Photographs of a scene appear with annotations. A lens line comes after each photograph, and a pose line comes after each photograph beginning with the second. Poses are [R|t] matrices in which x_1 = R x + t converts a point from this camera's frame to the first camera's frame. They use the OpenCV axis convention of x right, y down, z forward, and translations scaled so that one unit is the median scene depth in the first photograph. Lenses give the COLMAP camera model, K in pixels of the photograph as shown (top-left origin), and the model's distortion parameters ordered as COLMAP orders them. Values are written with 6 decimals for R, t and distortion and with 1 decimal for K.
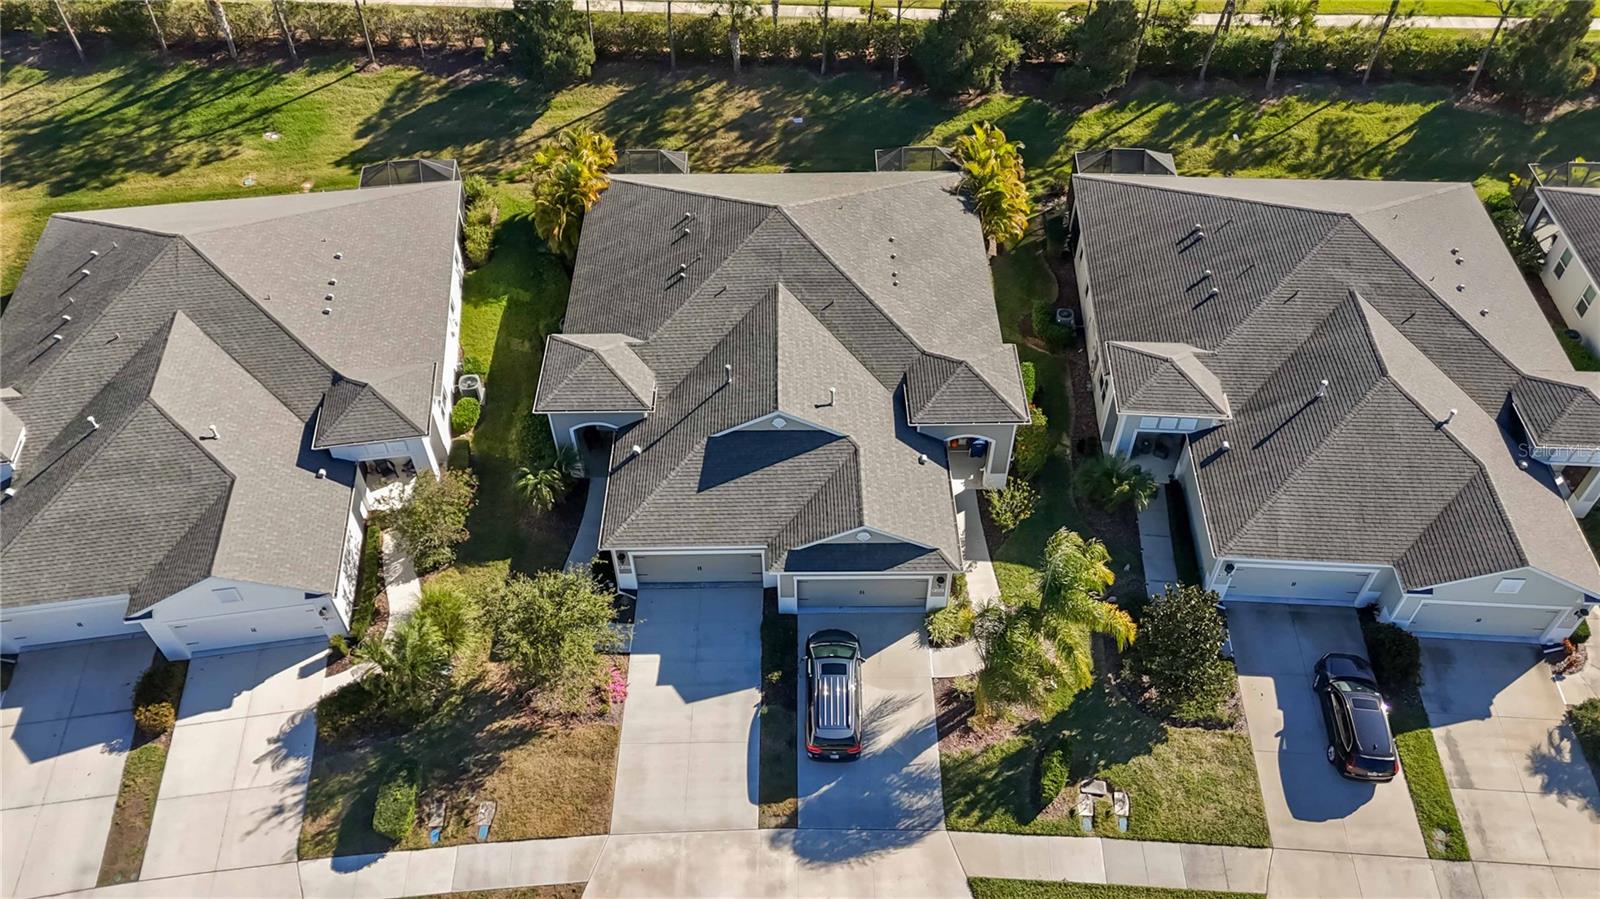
lens RADIAL K [[1167.9, 0, 800.4], [0, 1167.9, 446.6], [0, 0, 1]] dist [0.077099, -0.071203]
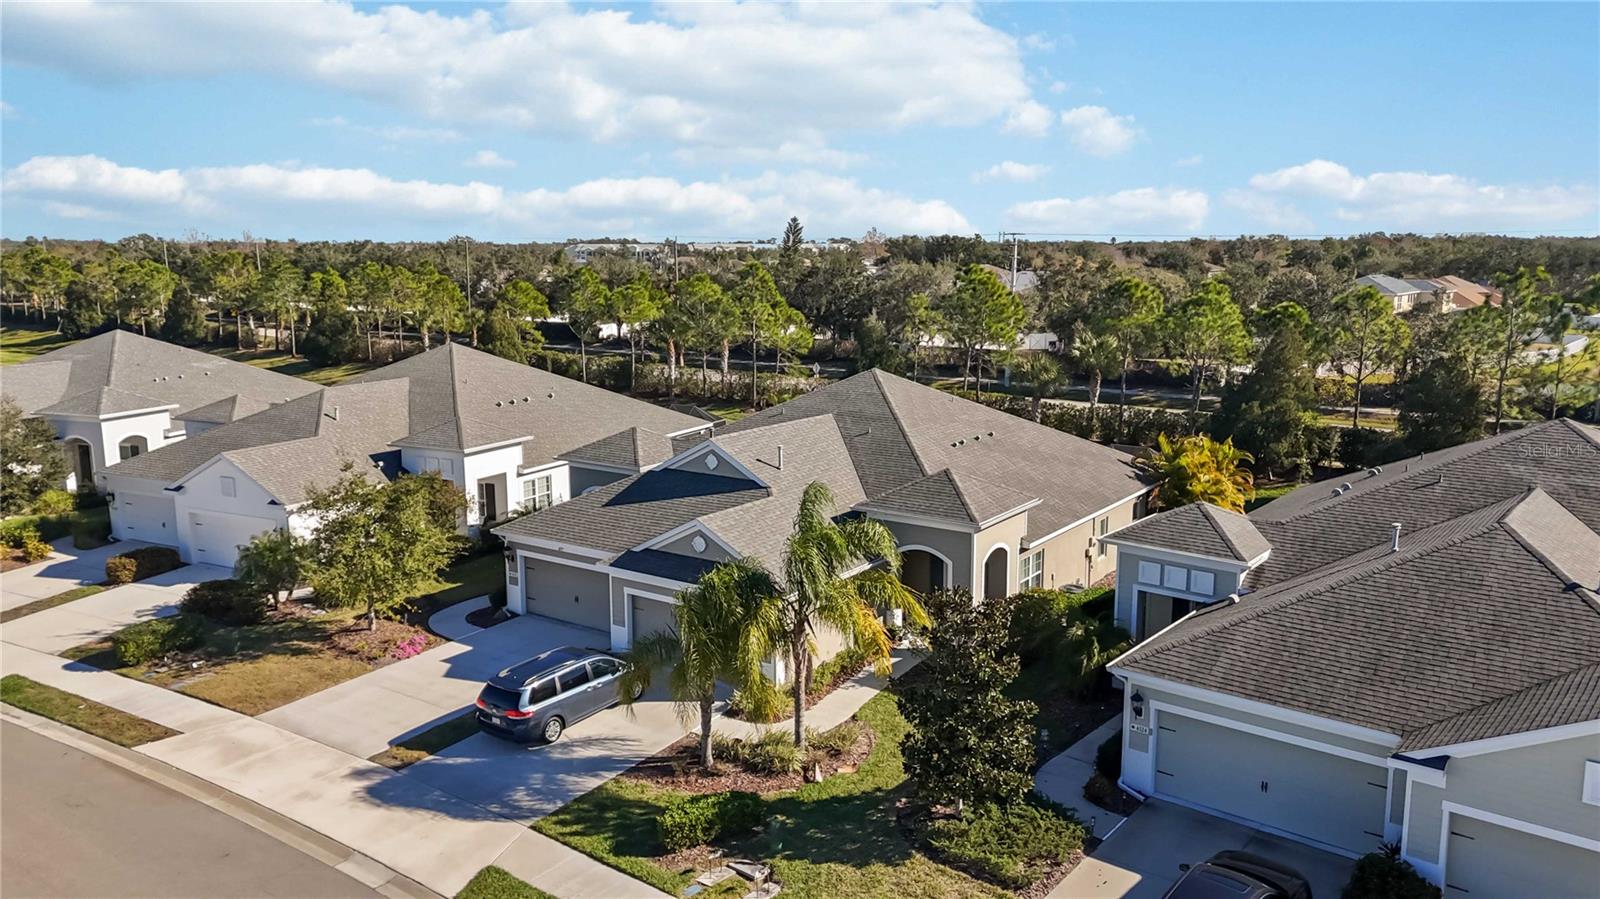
lens RADIAL K [[1167.9, 0, 800.4], [0, 1167.9, 446.6], [0, 0, 1]] dist [0.077099, -0.071203]
pose [[0.812905, 0.104503, -0.572944, 0.583144], [-0.427908, 0.774515, -0.465856, 0.380188], [0.395070, 0.623864, 0.674324, 0.432638]]
